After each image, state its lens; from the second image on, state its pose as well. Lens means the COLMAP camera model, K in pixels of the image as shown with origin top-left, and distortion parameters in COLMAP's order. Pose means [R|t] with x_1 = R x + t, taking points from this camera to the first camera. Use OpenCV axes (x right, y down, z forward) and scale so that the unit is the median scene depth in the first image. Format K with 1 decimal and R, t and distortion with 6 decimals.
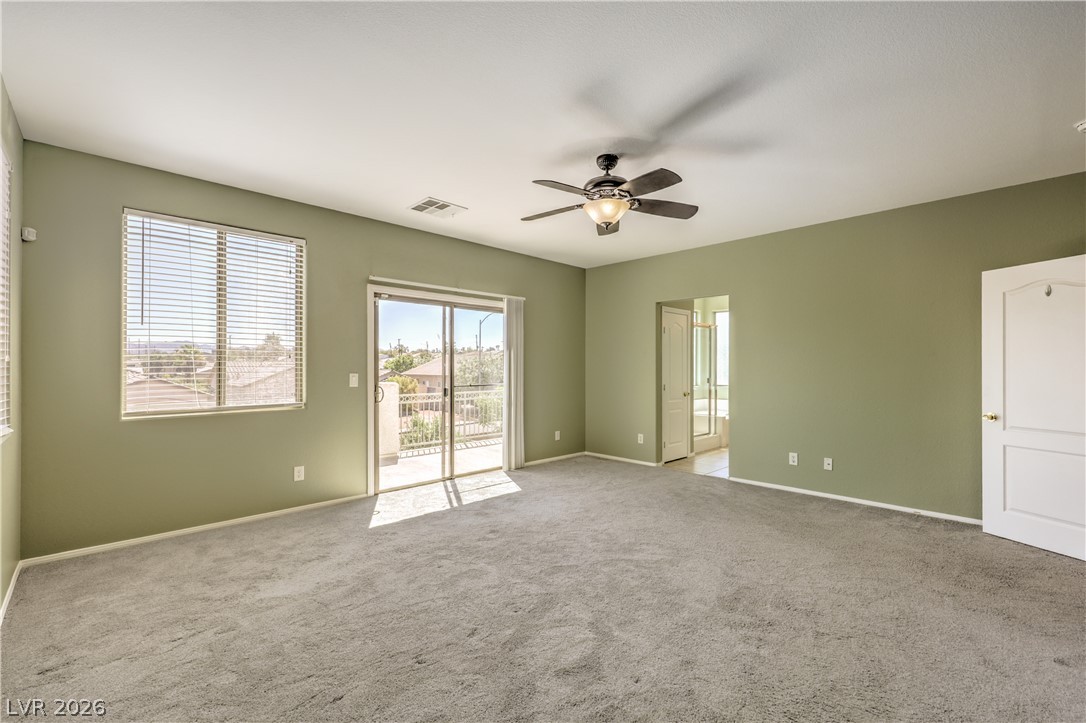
lens RADIAL K [[452.3, 0, 544.5], [0, 452.3, 368.0], [0, 0, 1]] dist [0.001737, 0.000087]
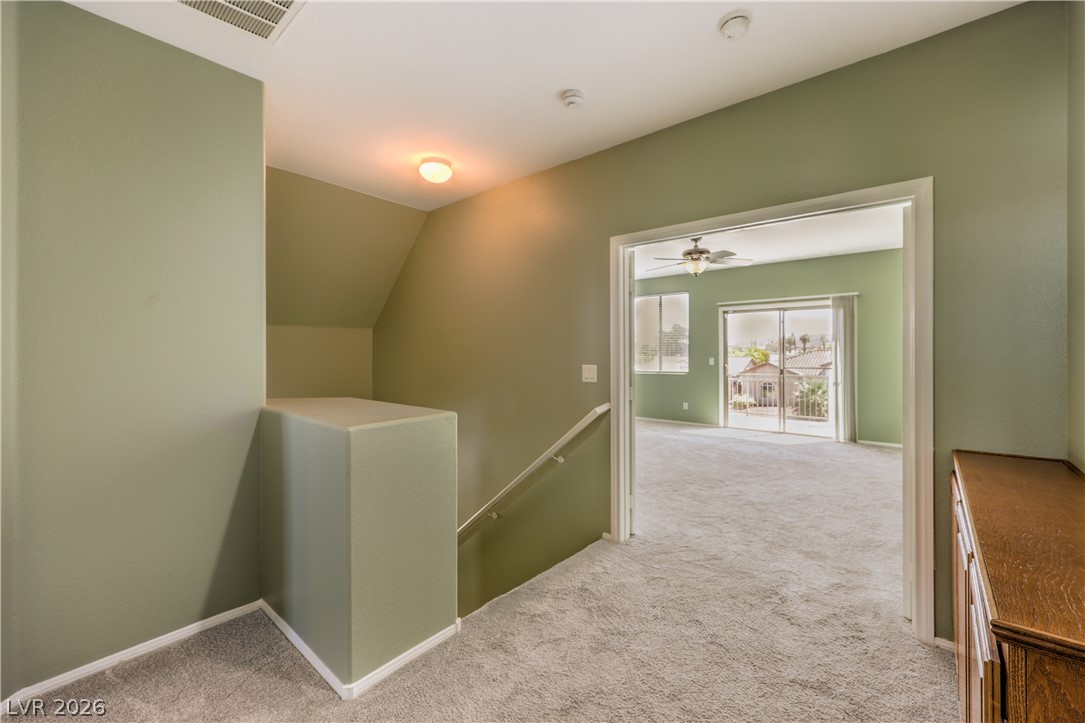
lens RADIAL K [[443.9, 0, 548.9], [0, 443.9, 357.5], [0, 0, 1]] dist [0.000063, -0.000325]
pose [[0.103213, 0.009659, -0.994612, 1.245295], [0.005036, 0.999935, 0.010234, -0.009613], [0.994646, -0.006065, 0.103158, 0.156029]]
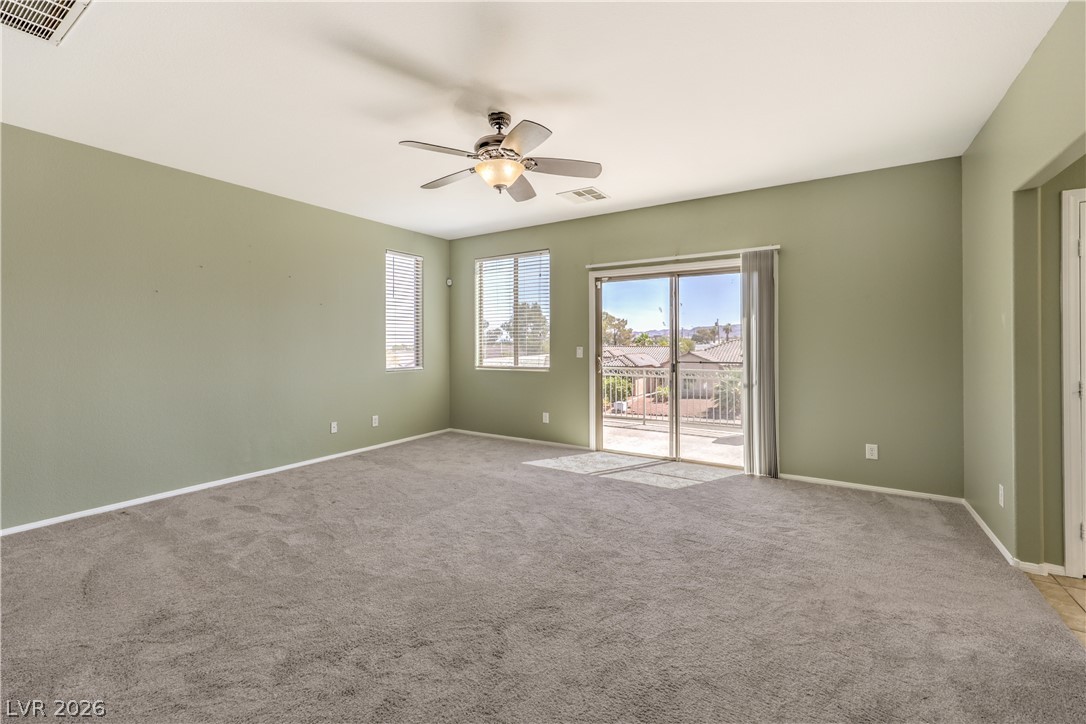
lens RADIAL K [[453.7, 0, 546.7], [0, 453.7, 343.3], [0, 0, 1]] dist [0.001966, 0.000195]
pose [[0.242245, 0.002269, -0.970212, 0.731832], [0.001557, 0.999995, 0.002727, -0.000838], [0.970214, -0.002171, 0.242240, 0.589500]]
